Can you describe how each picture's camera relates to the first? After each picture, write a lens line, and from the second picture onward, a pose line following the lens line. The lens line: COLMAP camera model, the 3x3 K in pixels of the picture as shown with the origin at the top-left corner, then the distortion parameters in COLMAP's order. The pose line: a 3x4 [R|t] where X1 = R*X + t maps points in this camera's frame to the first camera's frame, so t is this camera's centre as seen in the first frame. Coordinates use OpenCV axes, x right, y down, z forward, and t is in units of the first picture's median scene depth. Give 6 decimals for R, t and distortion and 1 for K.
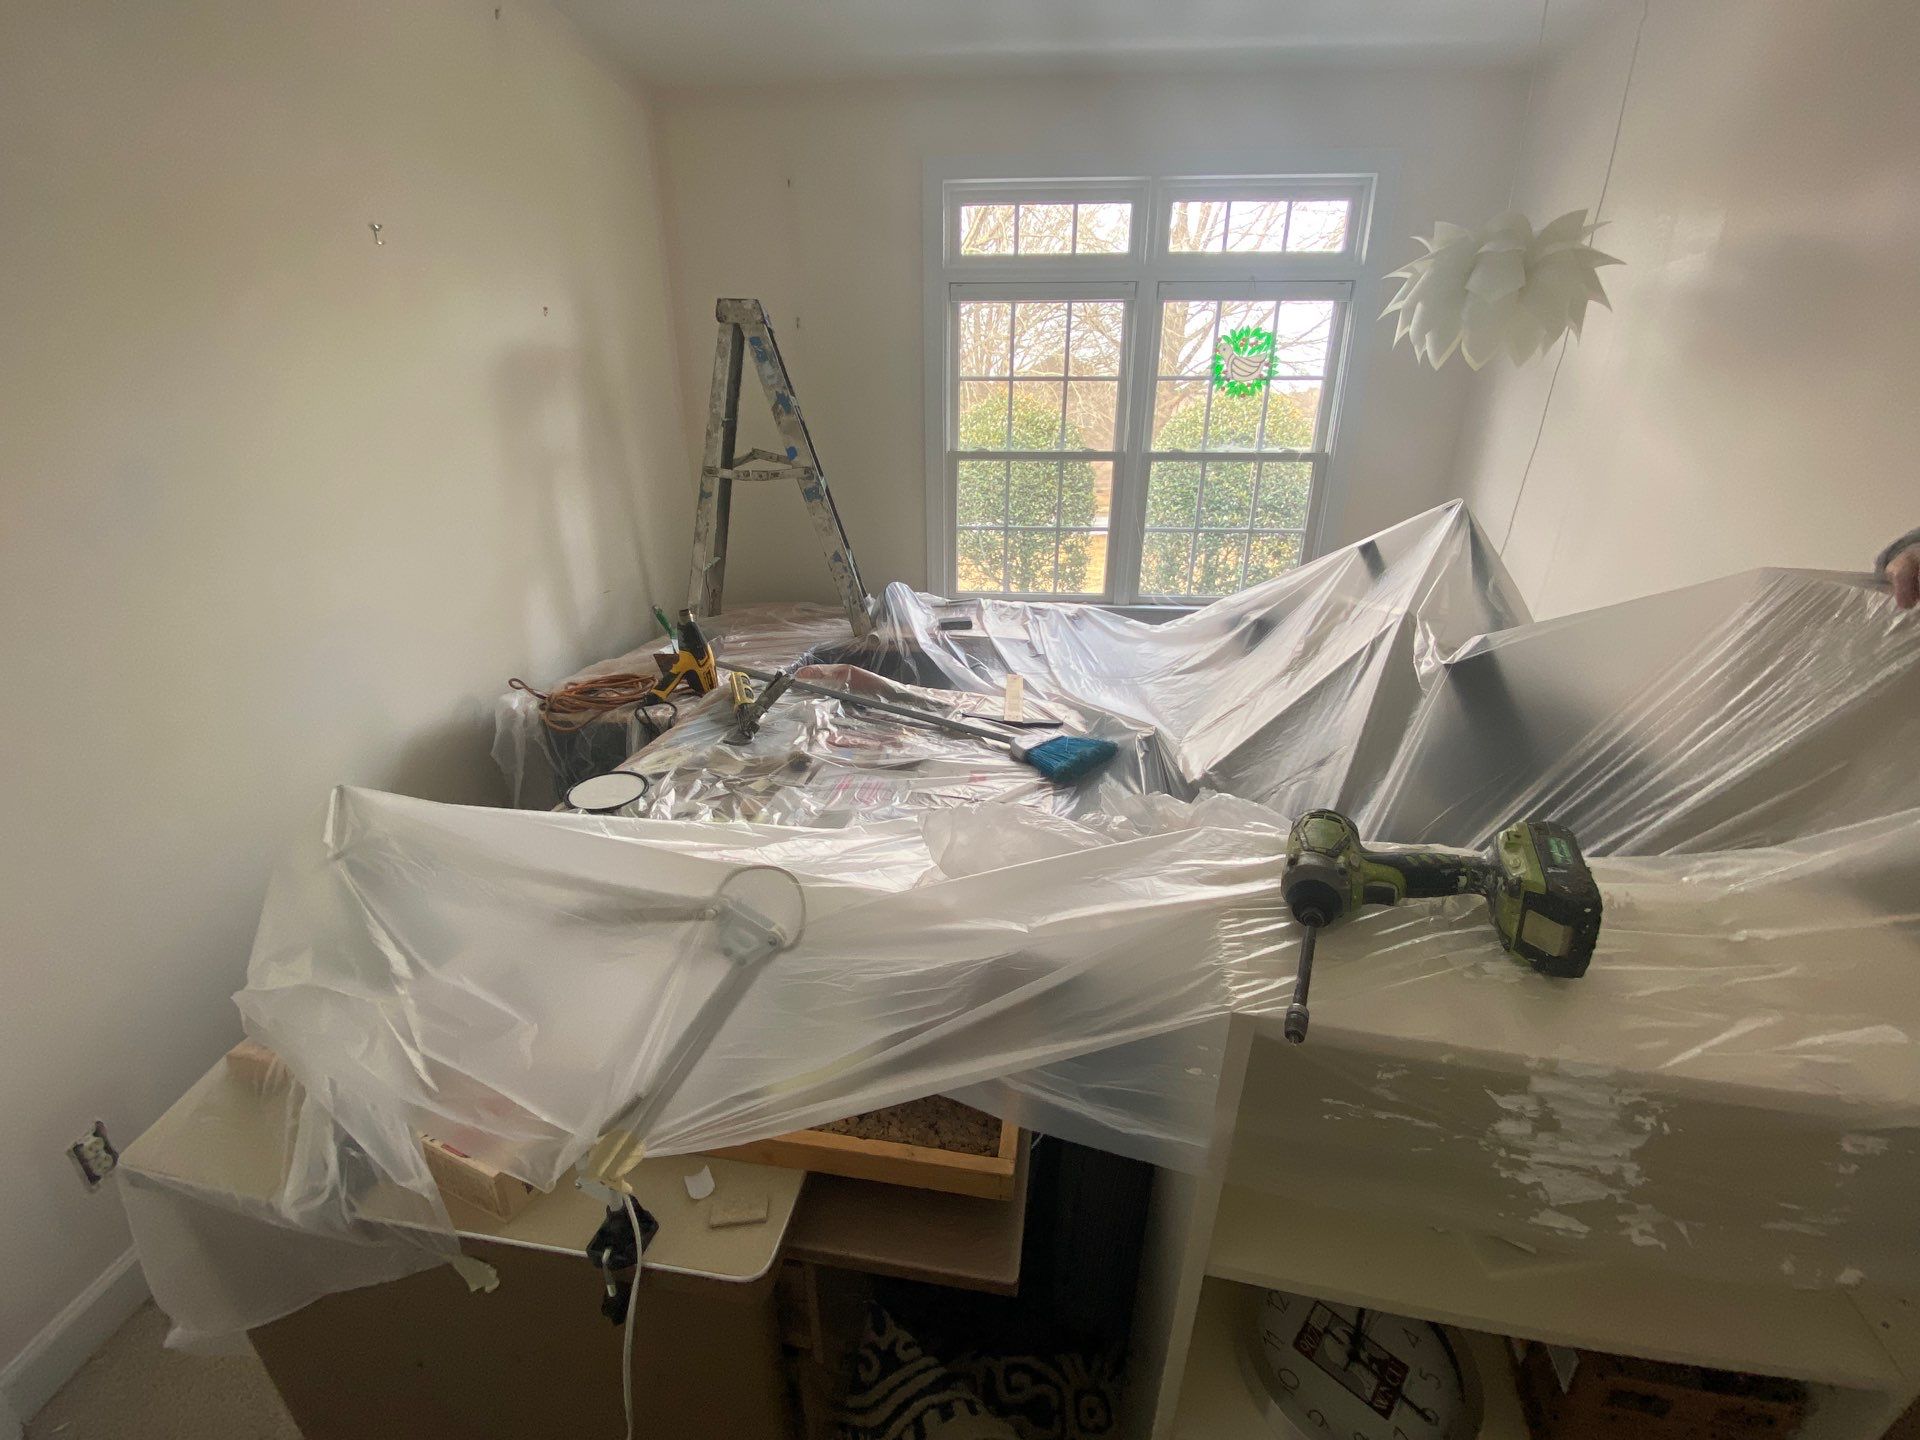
lens RADIAL K [[767.3, 0, 946.1], [0, 767.3, 725.2], [0, 0, 1]] dist [0.007064, -0.016546]
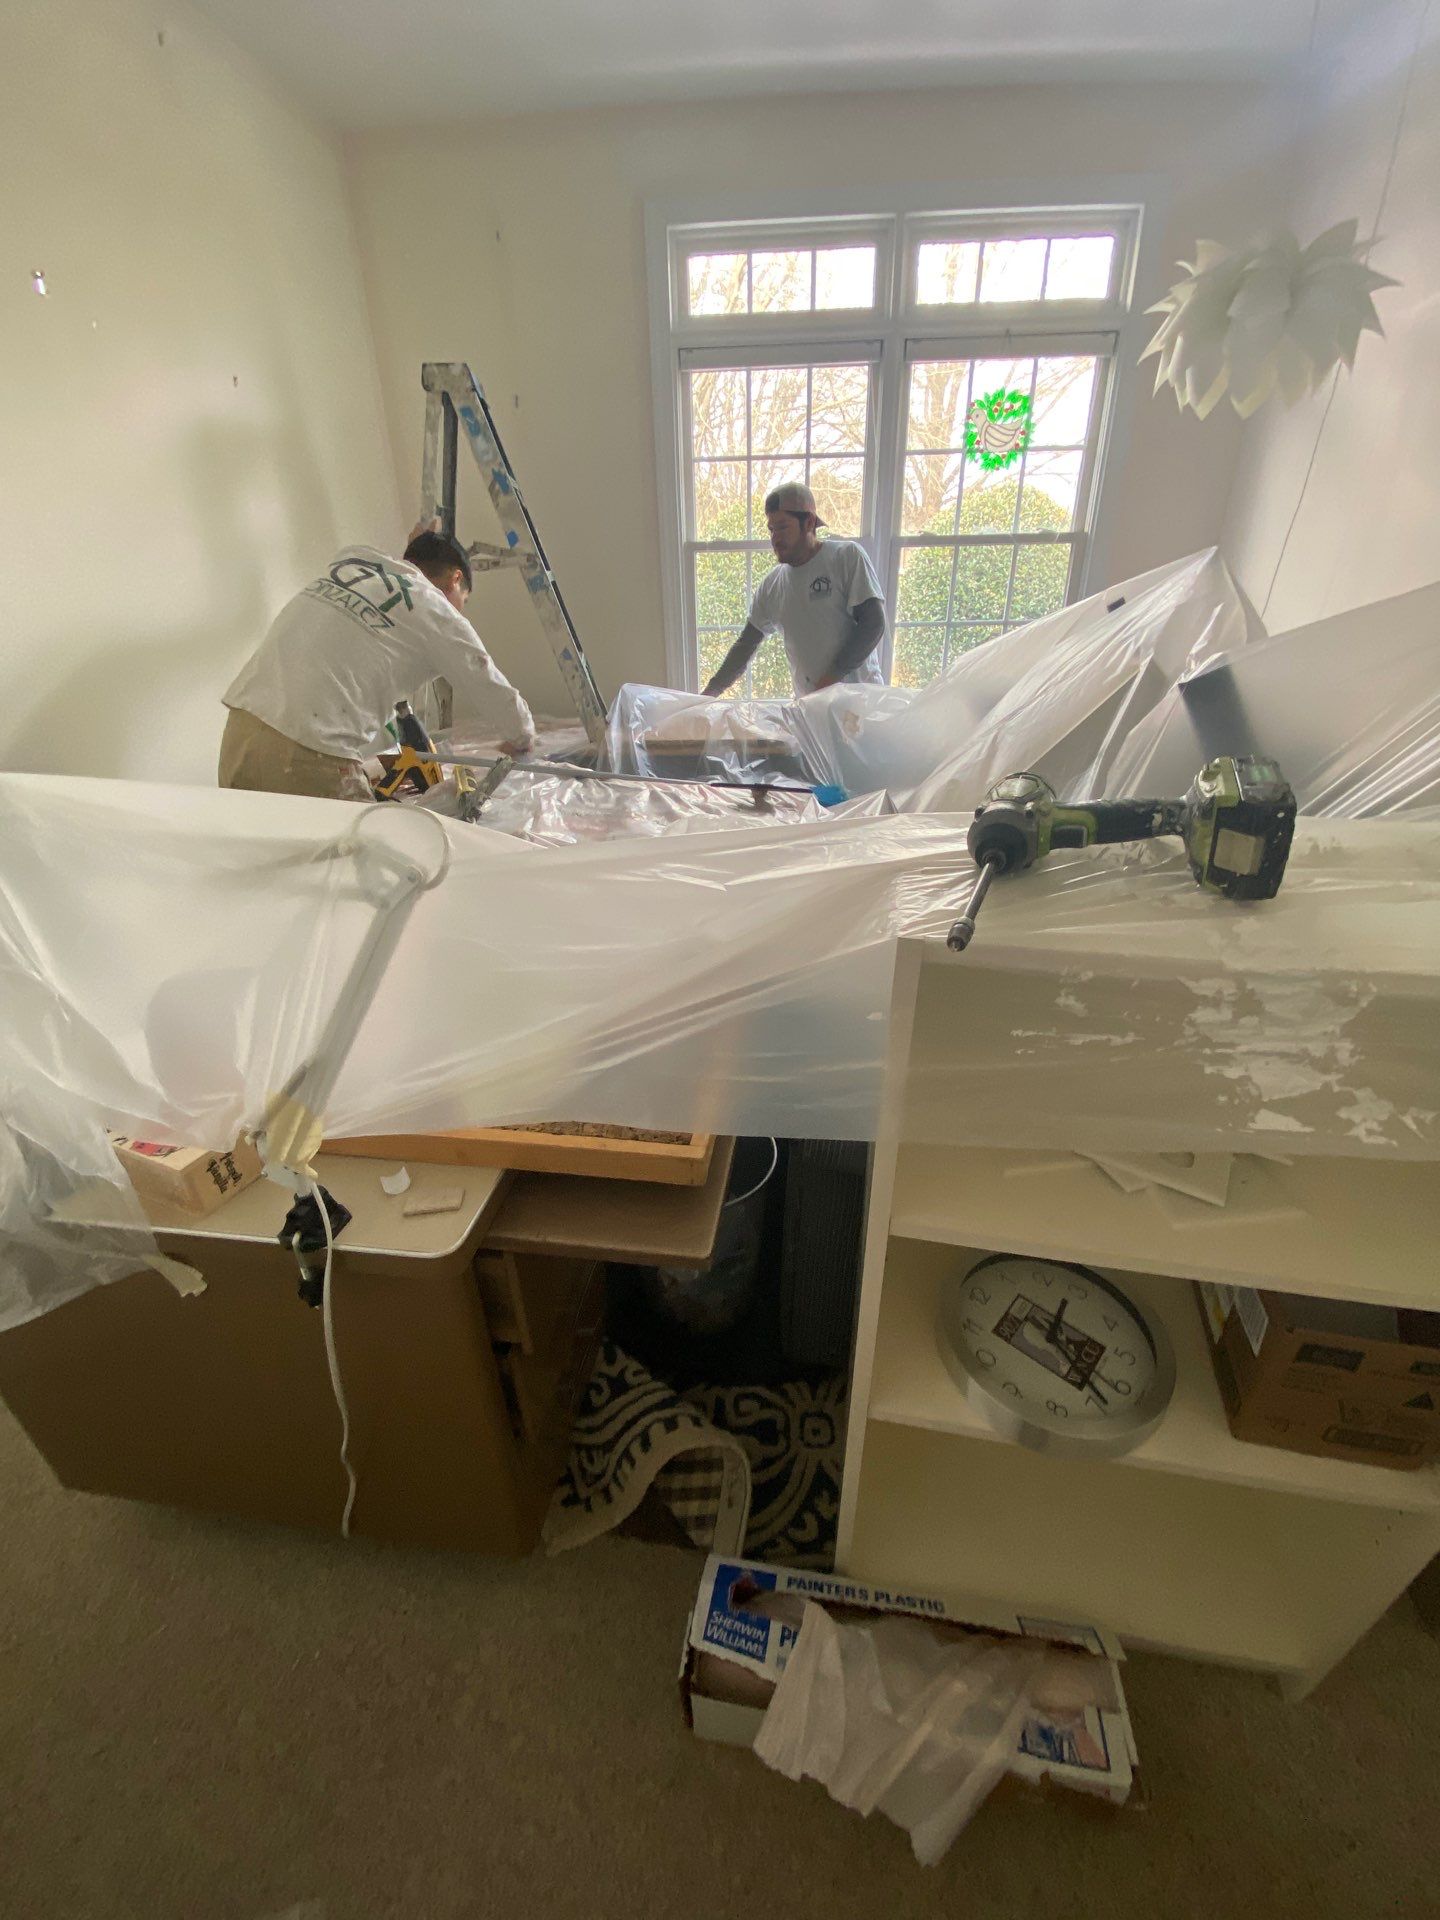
lens RADIAL K [[767.3, 0, 711.4], [0, 767.3, 964.4], [0, 0, 1]] dist [0.007064, -0.016546]
pose [[0.999625, -0.027127, -0.003642, 0.038181], [0.027363, 0.993525, 0.110271, 0.080215], [0.000627, -0.110329, 0.993895, 0.013164]]
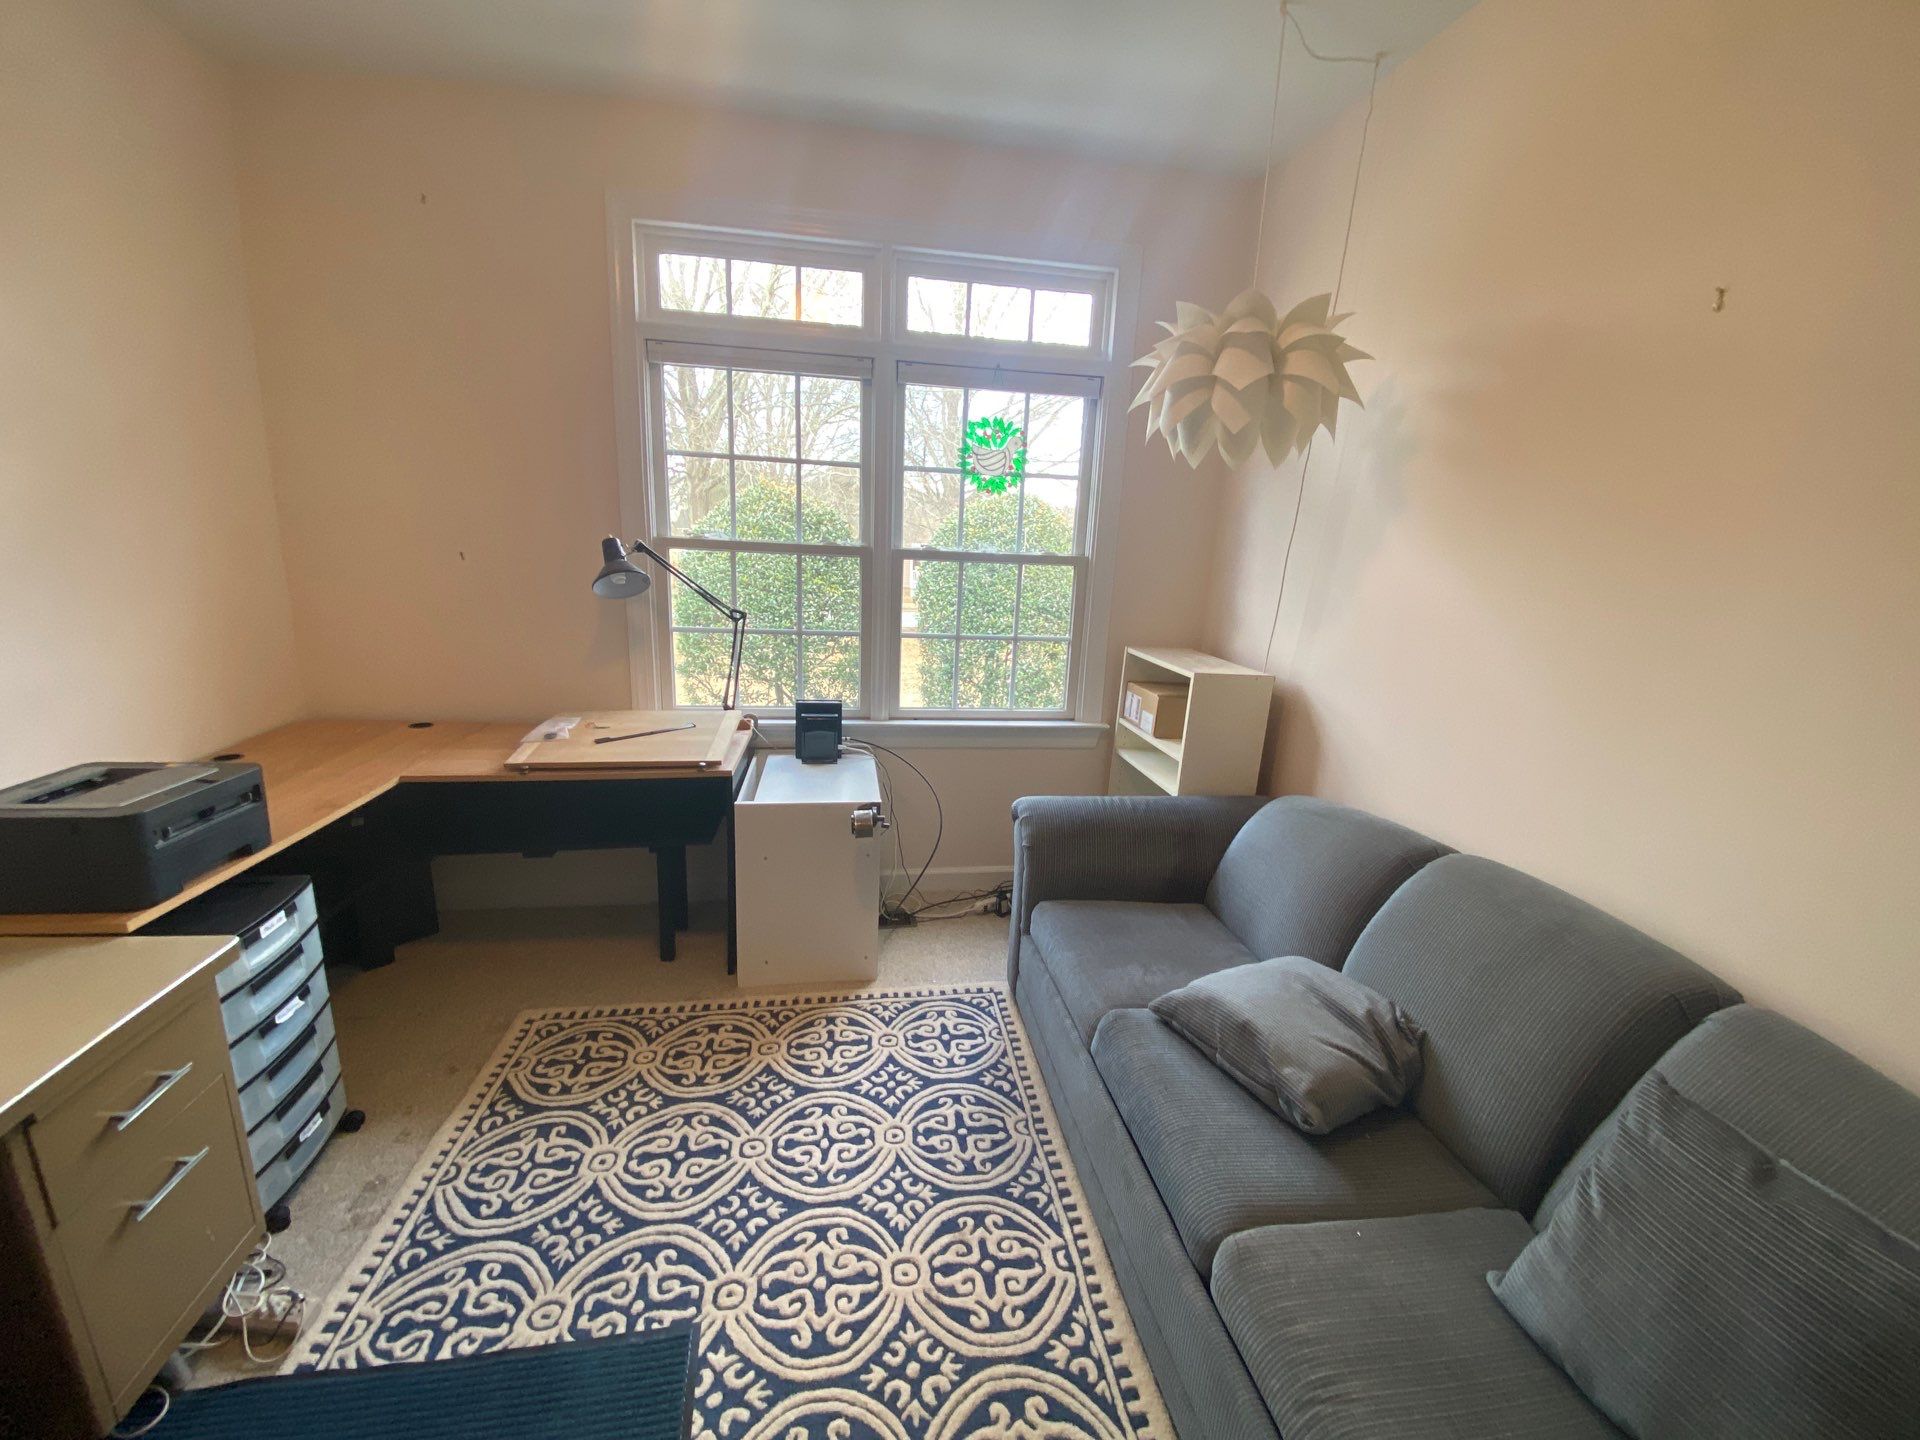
lens RADIAL K [[767.3, 0, 946.1], [0, 767.3, 725.2], [0, 0, 1]] dist [0.007064, -0.016546]
pose [[0.969464, -0.017813, 0.244588, 0.151682], [0.046373, 0.992681, -0.111512, -0.088544], [-0.240811, 0.119449, 0.963194, 0.264272]]
